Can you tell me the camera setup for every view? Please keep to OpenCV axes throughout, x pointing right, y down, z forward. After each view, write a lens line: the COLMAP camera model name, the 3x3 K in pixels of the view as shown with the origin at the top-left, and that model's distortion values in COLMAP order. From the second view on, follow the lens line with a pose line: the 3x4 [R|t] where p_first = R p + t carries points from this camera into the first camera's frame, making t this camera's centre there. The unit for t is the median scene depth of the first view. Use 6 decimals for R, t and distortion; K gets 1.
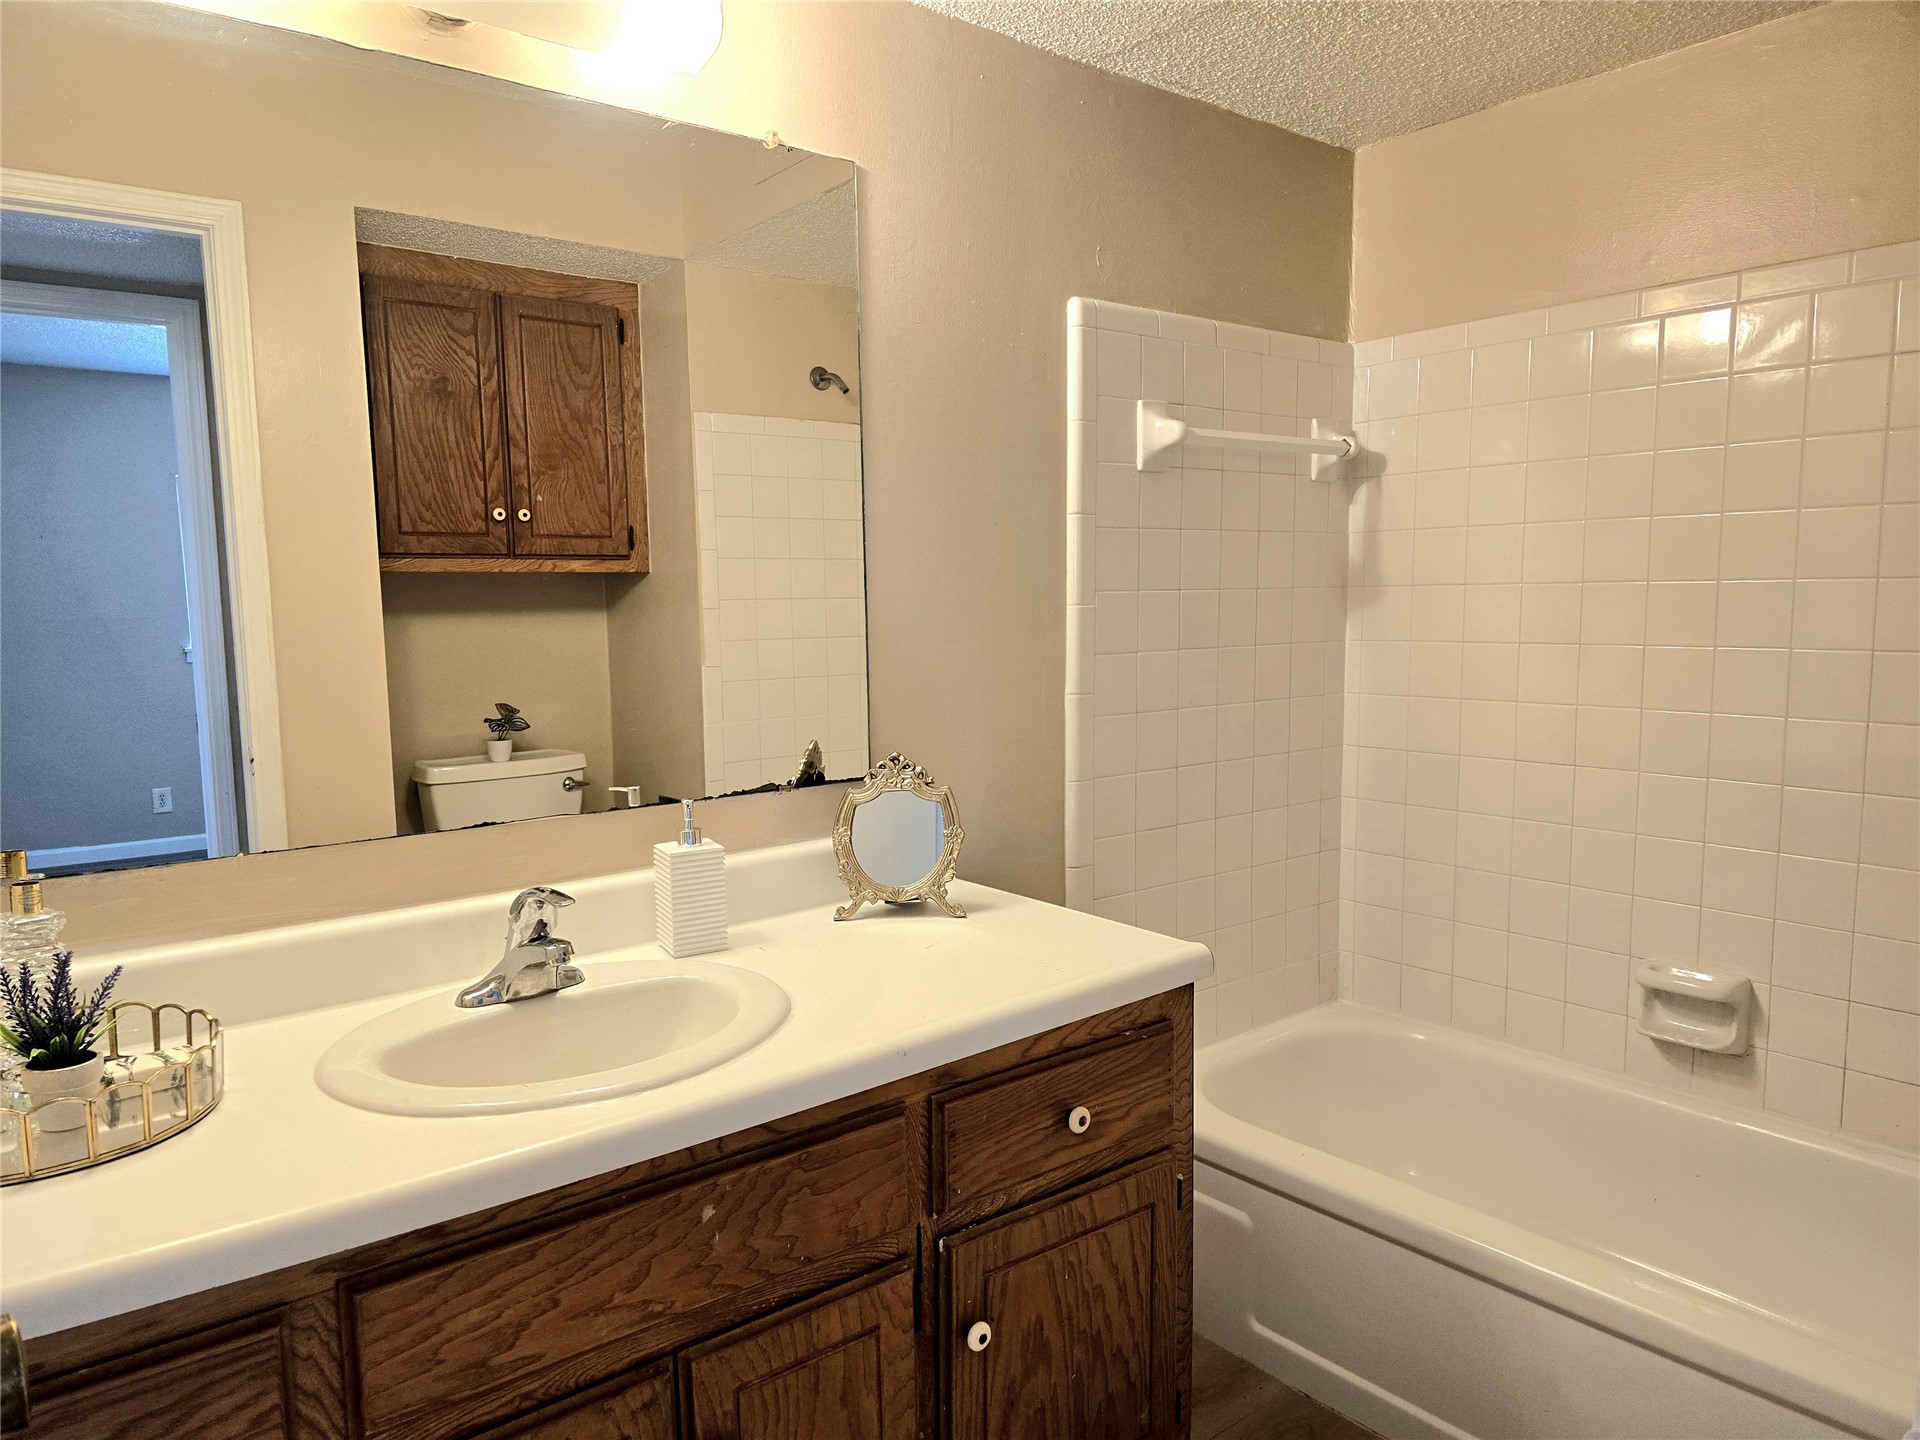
lens RADIAL K [[1292.9, 0, 947.6], [0, 1292.9, 745.4], [0, 0, 1]] dist [0.071359, -0.078821]
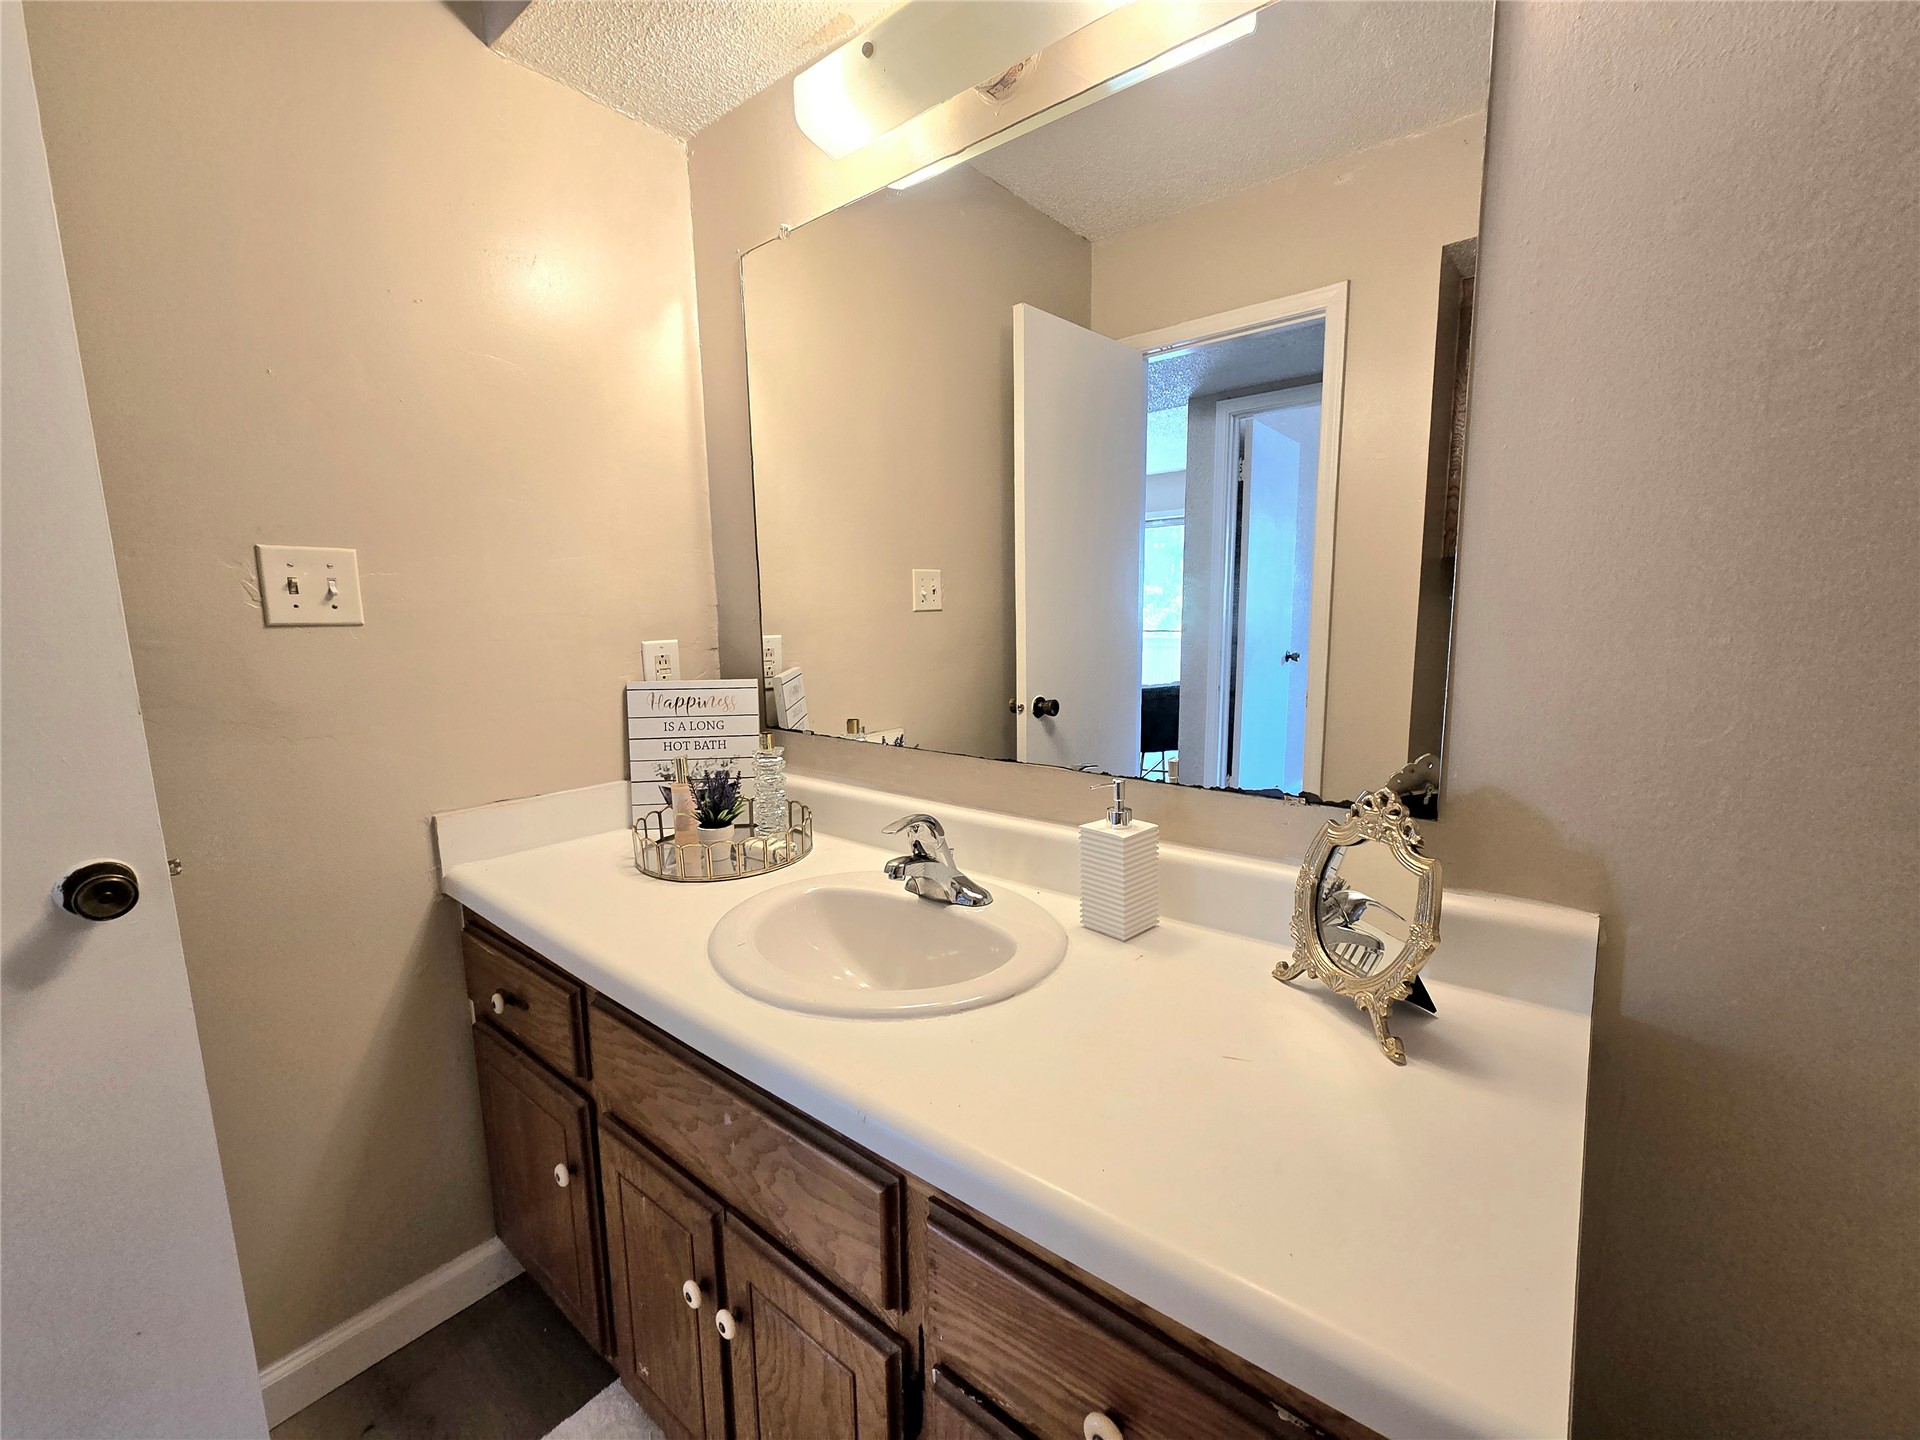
lens RADIAL K [[788.1, 0, 968.6], [0, 788.1, 724.5], [0, 0, 1]] dist [-0.001771, -0.000251]
pose [[0.214472, 0.147244, -0.965568, 0.352585], [-0.090188, 0.987334, 0.130531, -0.066525], [0.972557, 0.059088, 0.225035, 0.770375]]
